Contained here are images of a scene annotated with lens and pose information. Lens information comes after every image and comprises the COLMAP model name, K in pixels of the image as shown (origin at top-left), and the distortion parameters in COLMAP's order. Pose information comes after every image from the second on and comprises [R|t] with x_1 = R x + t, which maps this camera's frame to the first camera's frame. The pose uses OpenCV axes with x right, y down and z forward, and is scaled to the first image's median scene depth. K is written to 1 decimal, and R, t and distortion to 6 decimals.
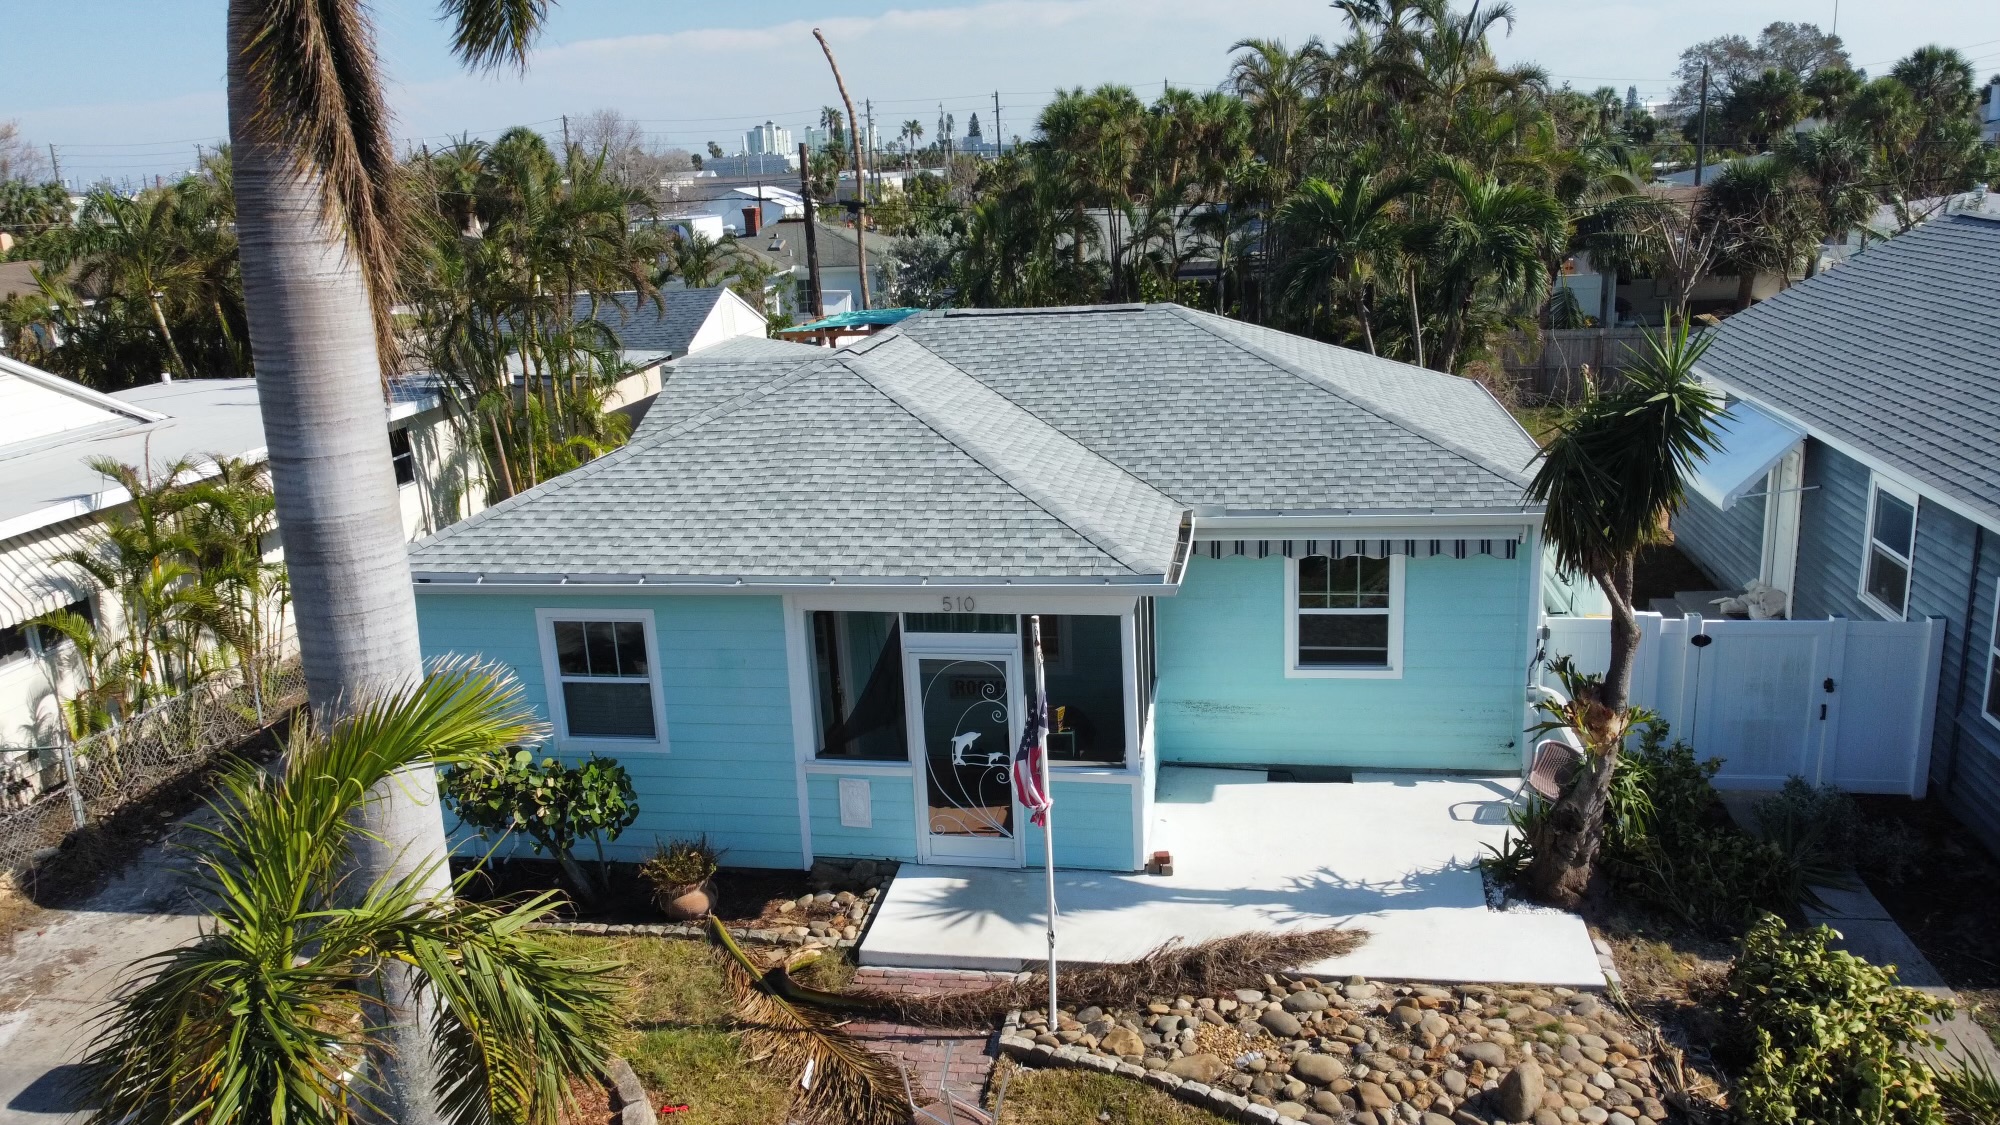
lens RADIAL K [[1503.6, 0, 987.8], [0, 1503.6, 568.1], [0, 0, 1]] dist [0.005514, 0.010331]
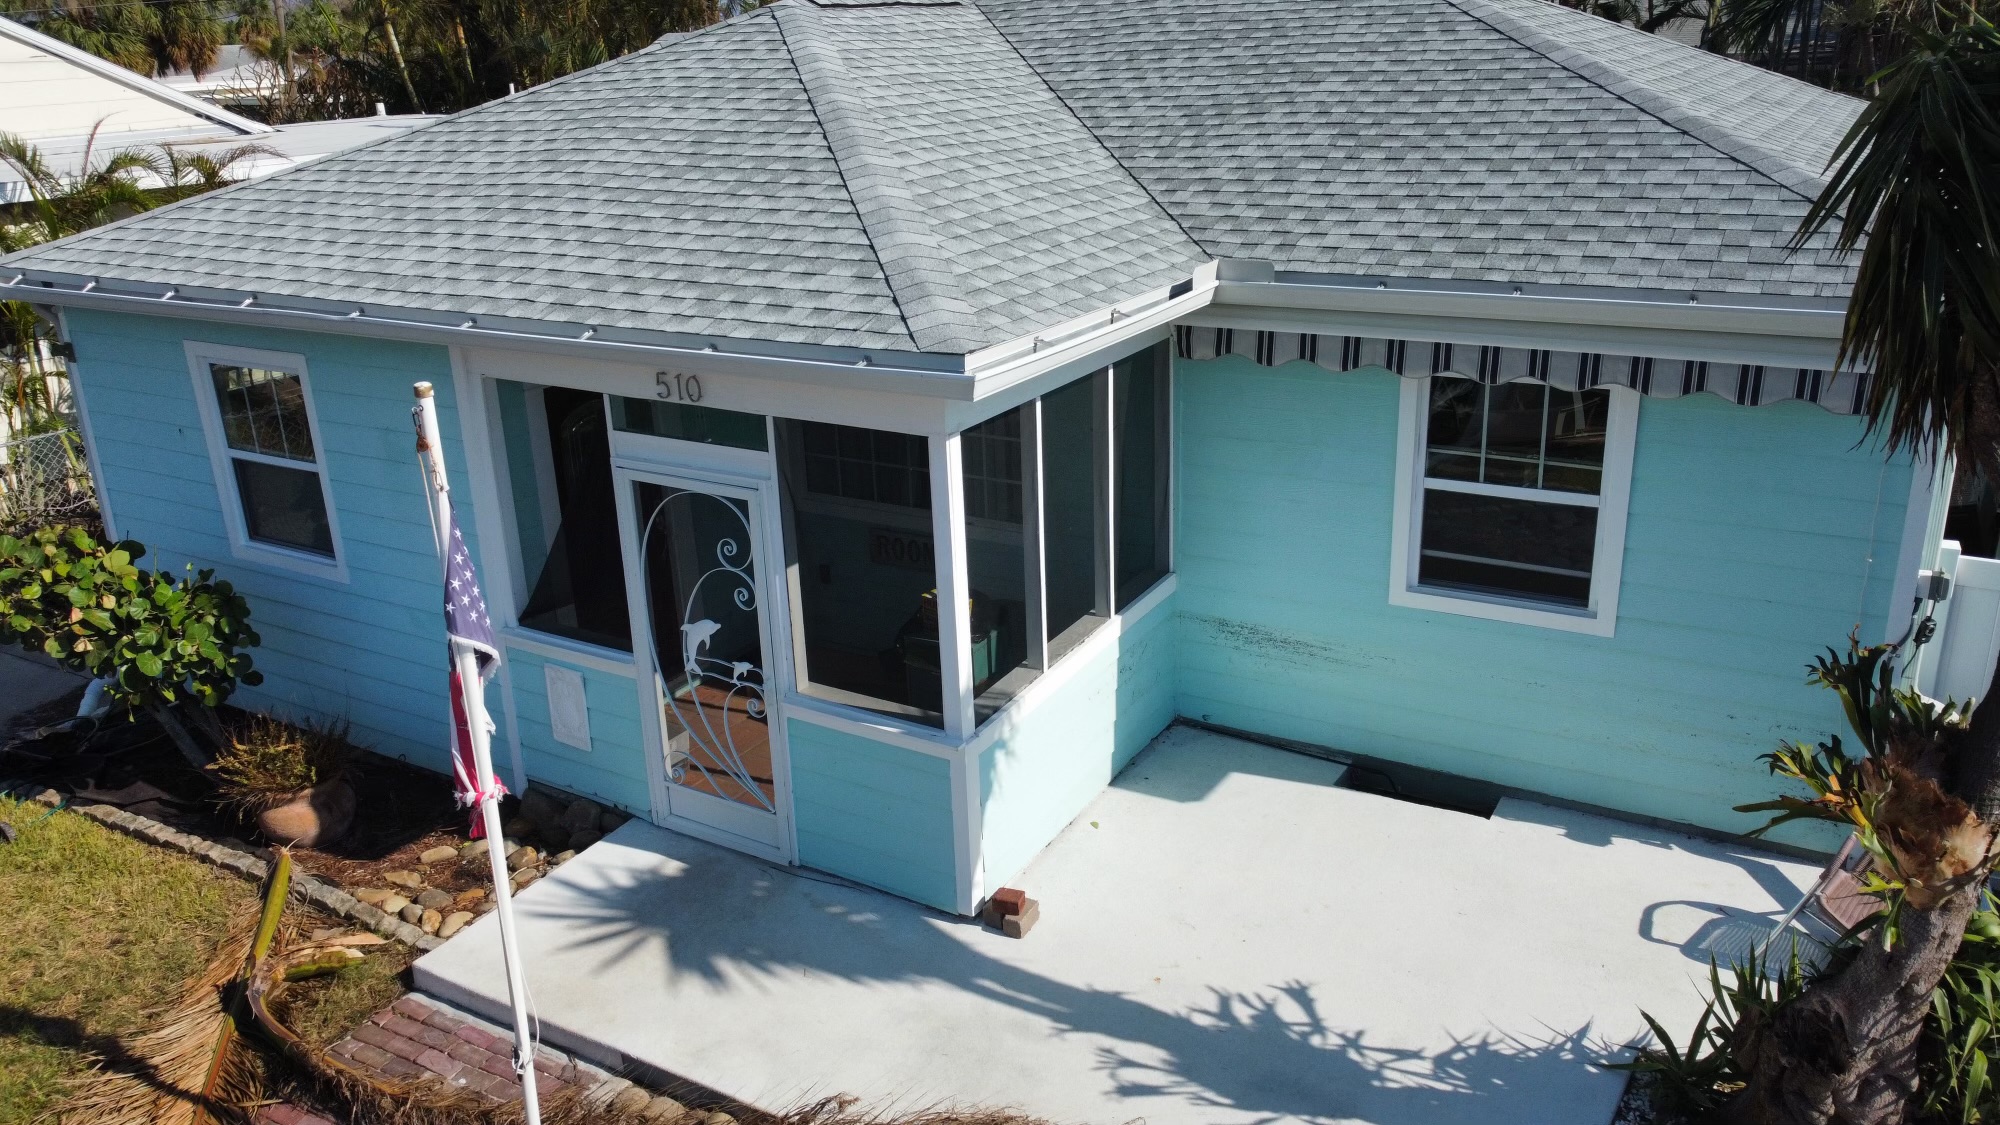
lens RADIAL K [[1503.6, 0, 993.0], [0, 1503.6, 577.2], [0, 0, 1]] dist [0.005514, 0.010331]
pose [[0.937126, 0.134059, -0.322216, 0.259660], [-0.100463, 0.987823, 0.118800, 0.015066], [0.334219, -0.078960, 0.939182, 0.488310]]
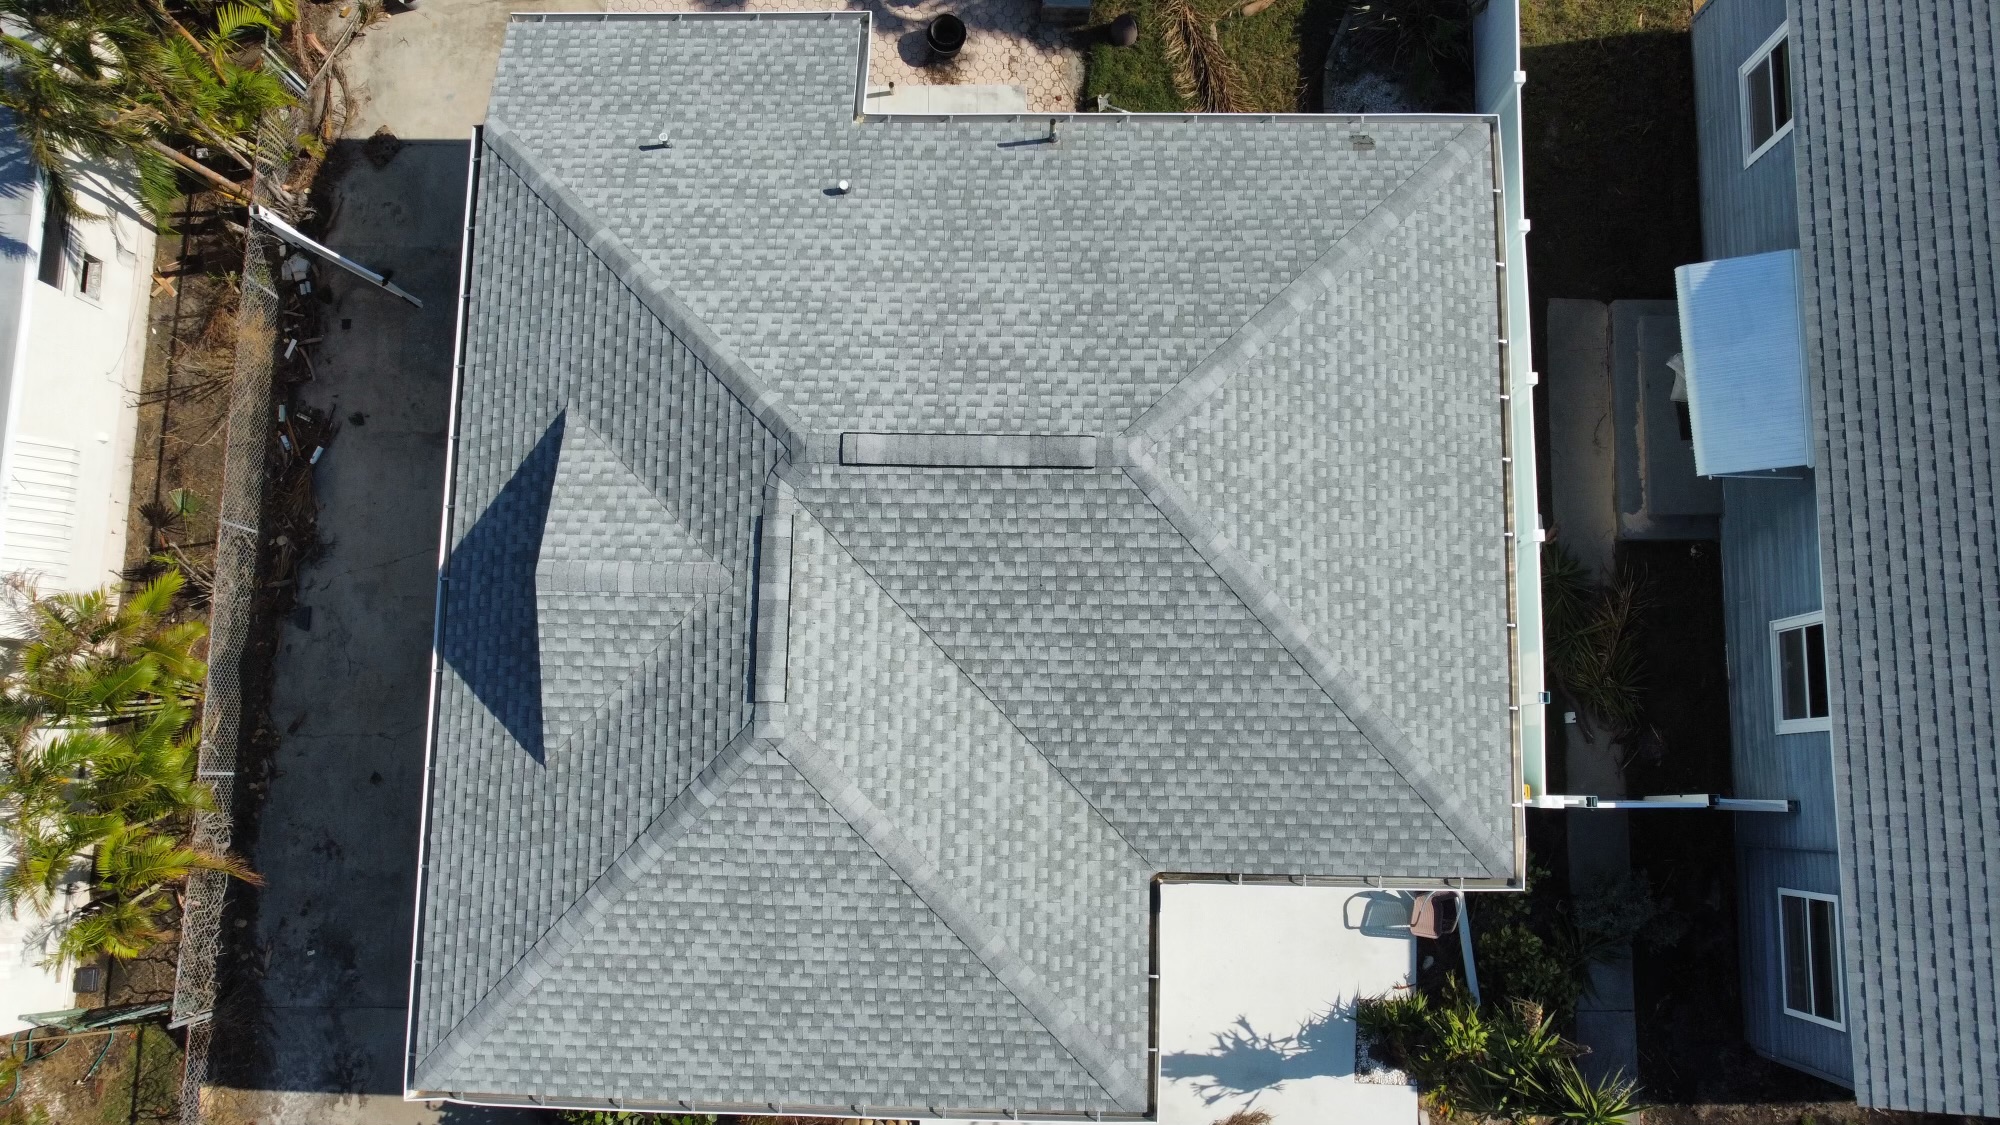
lens RADIAL K [[1503.6, 0, 988.0], [0, 1503.6, 547.1], [0, 0, 1]] dist [0.005514, 0.010331]
pose [[0.986952, -0.156940, 0.035983, 0.017103], [0.029332, 0.394986, 0.918219, -1.156013], [-0.158318, -0.905183, 0.394436, 0.853402]]
